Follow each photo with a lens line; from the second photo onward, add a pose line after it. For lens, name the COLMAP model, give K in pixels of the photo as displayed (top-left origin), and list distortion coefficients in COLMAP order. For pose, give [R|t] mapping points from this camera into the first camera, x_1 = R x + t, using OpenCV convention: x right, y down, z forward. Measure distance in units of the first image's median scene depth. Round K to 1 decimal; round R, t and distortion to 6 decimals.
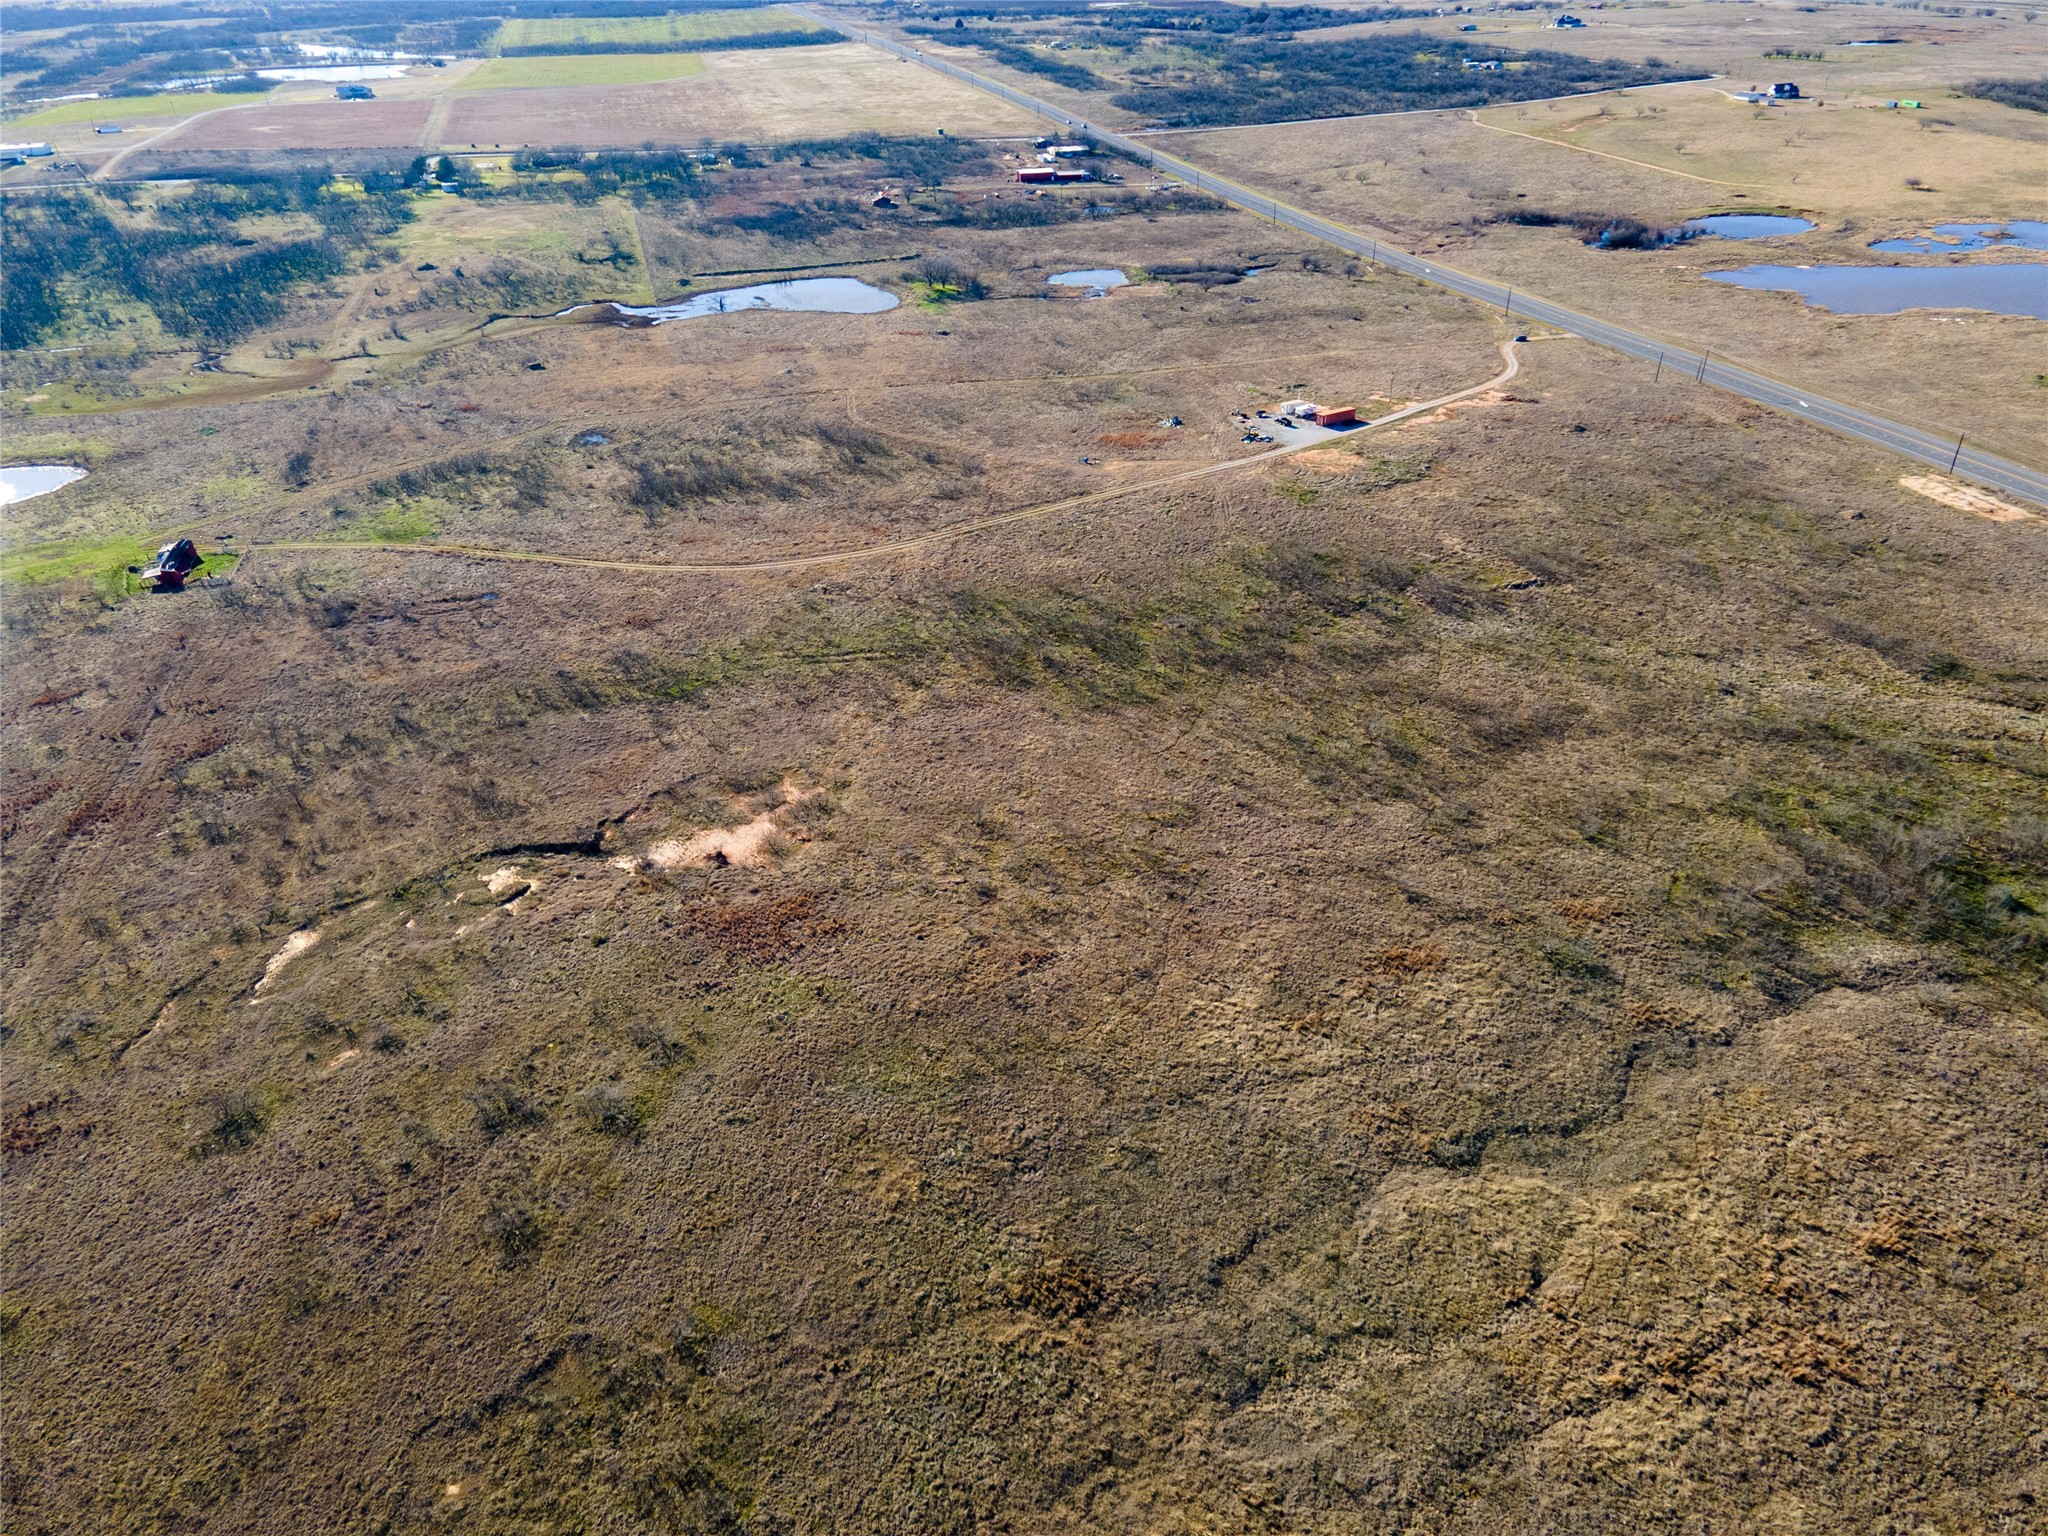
lens RADIAL K [[1485.3, 0, 1028.7], [0, 1485.3, 775.1], [0, 0, 1]] dist [0.016861, 0.059827]
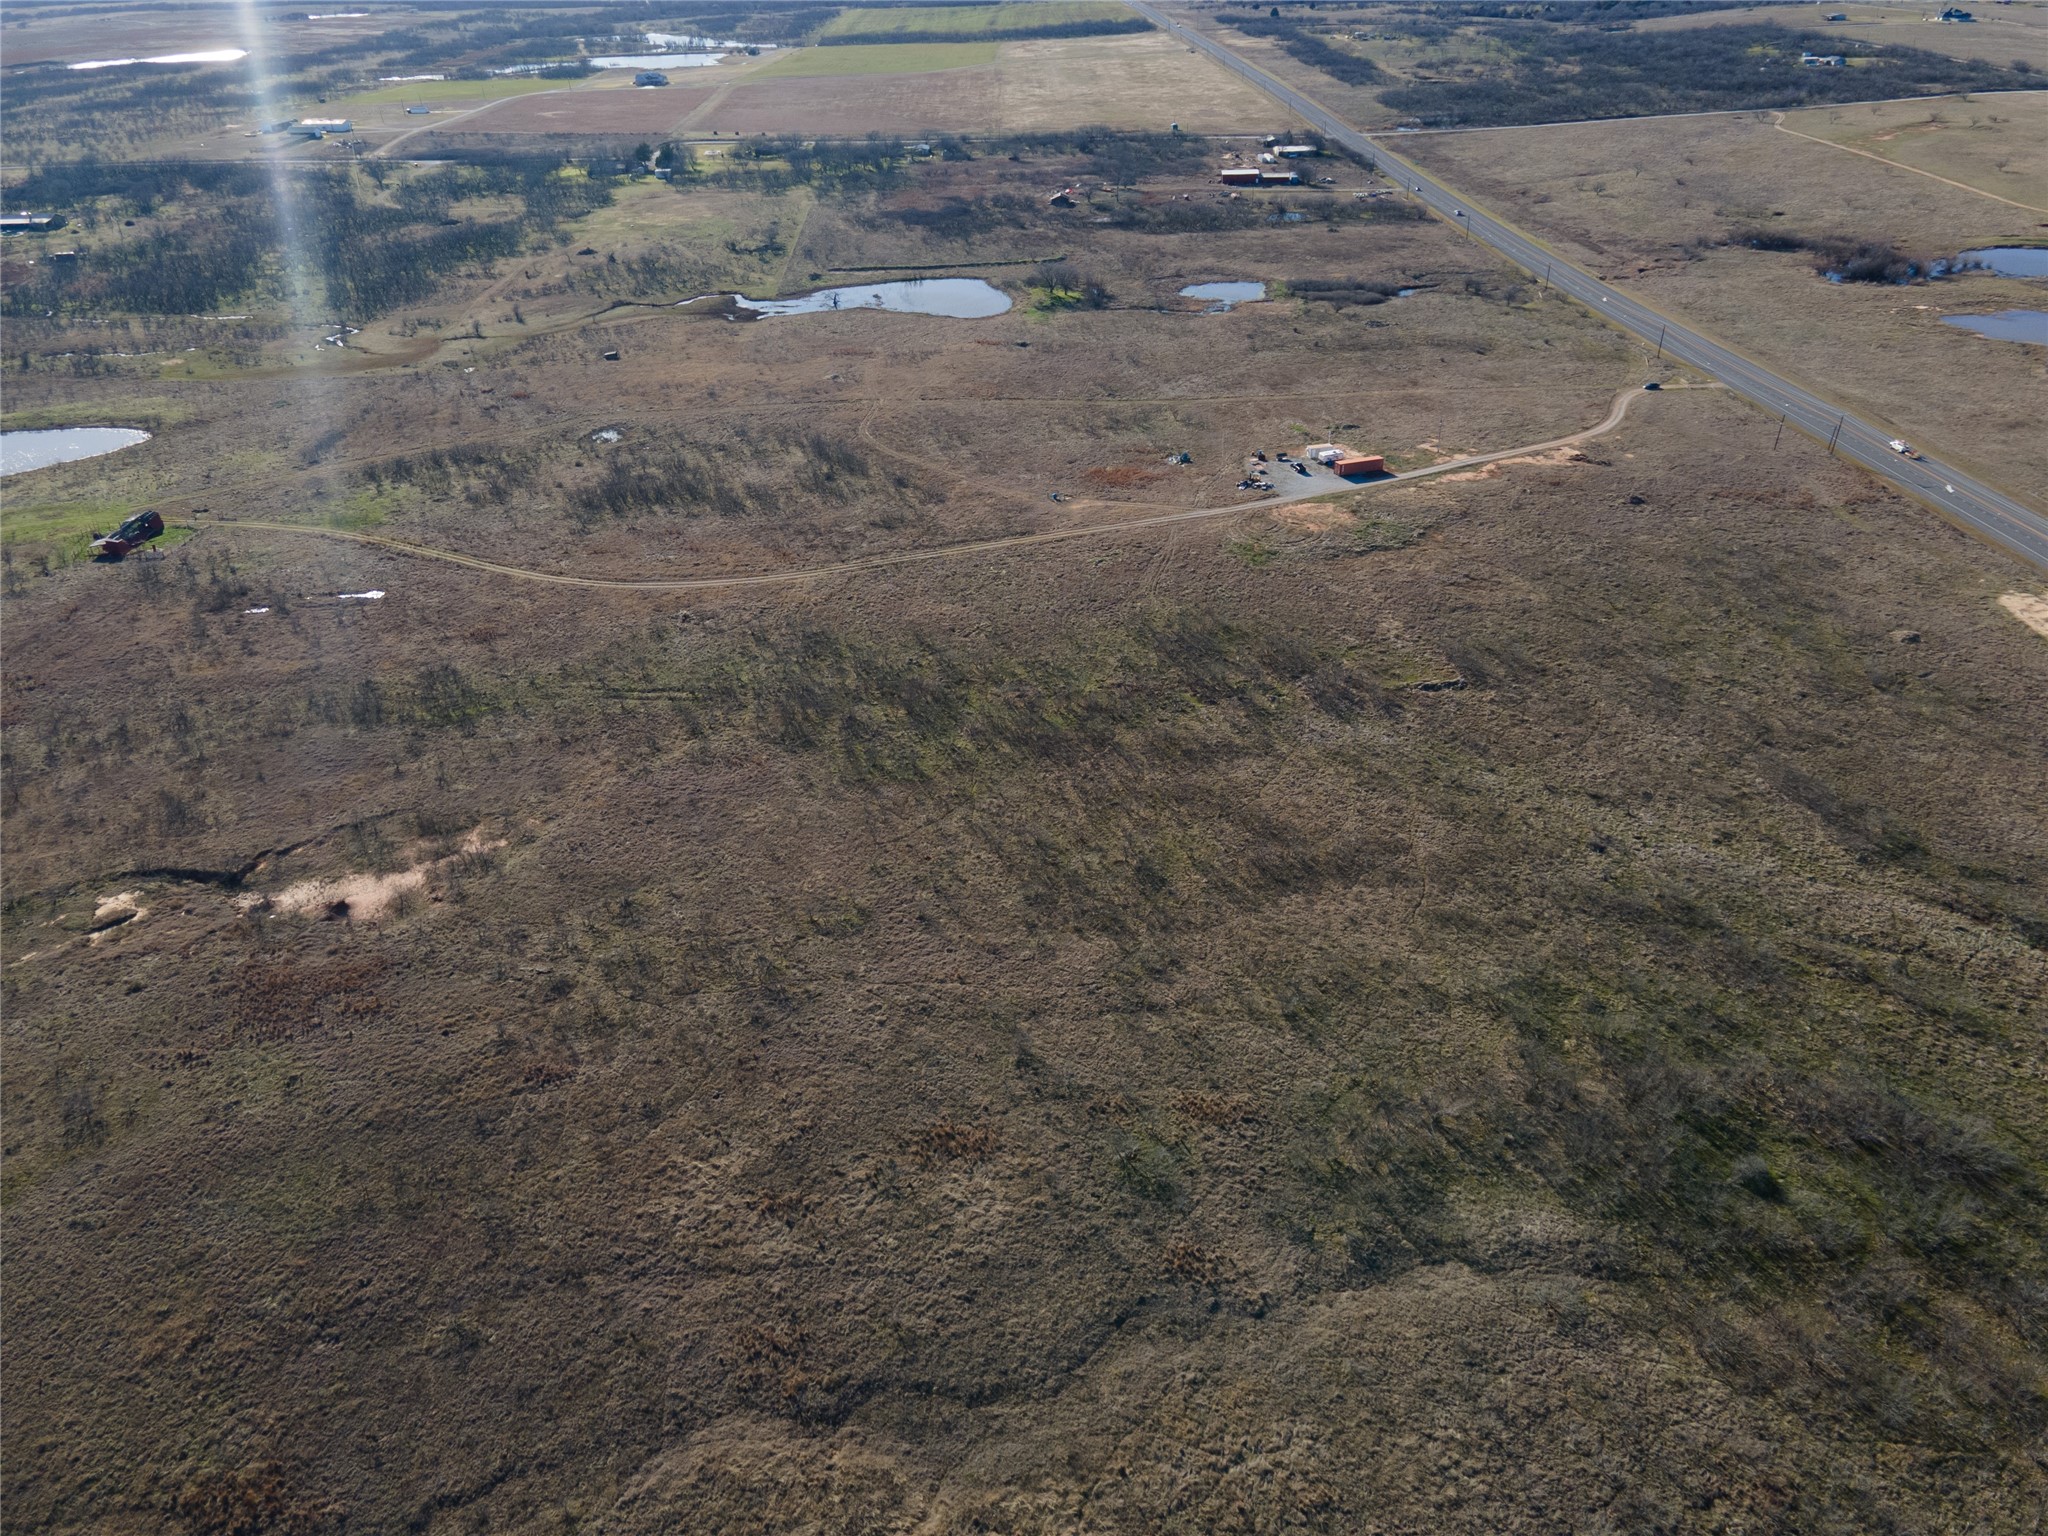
lens RADIAL K [[1485.3, 0, 1028.7], [0, 1485.3, 775.1], [0, 0, 1]] dist [0.016861, 0.059827]
pose [[0.973195, 0.112145, -0.200785, 0.210050], [-0.110660, 0.993684, 0.018639, -0.049640], [0.201607, 0.004080, 0.979458, 0.081241]]
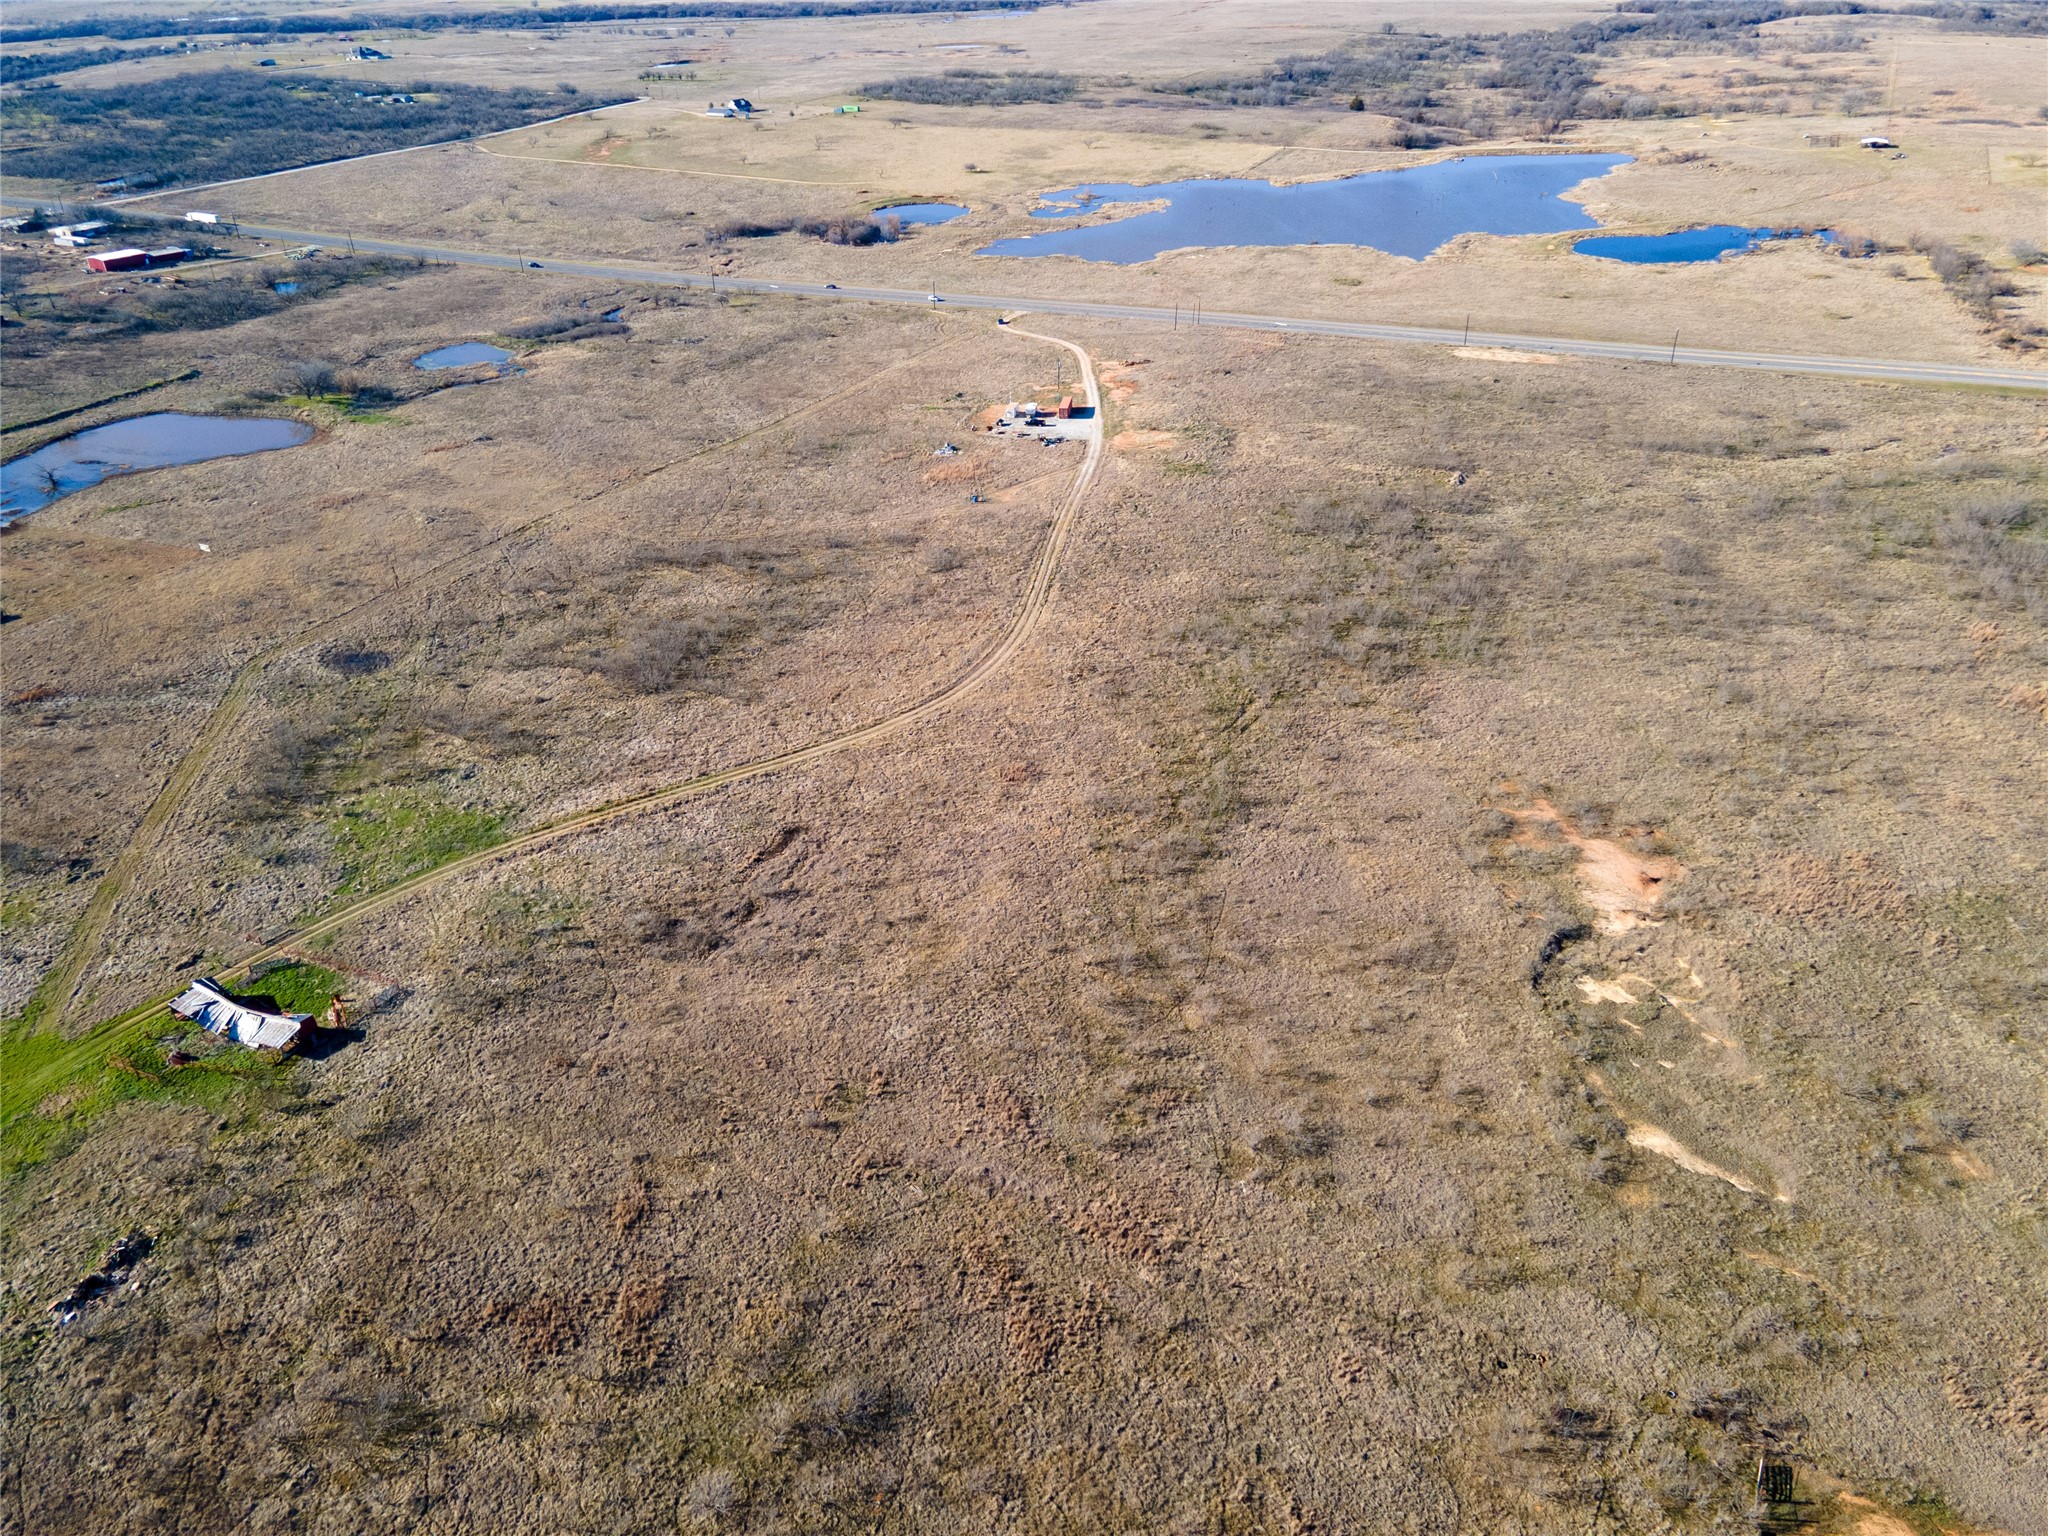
lens RADIAL K [[1485.3, 0, 1028.7], [0, 1485.3, 775.1], [0, 0, 1]] dist [0.016861, 0.059827]
pose [[0.671440, -0.370263, 0.641930, -0.558696], [0.382008, 0.915207, 0.128319, -0.147021], [-0.635010, 0.159064, 0.755950, 0.271959]]
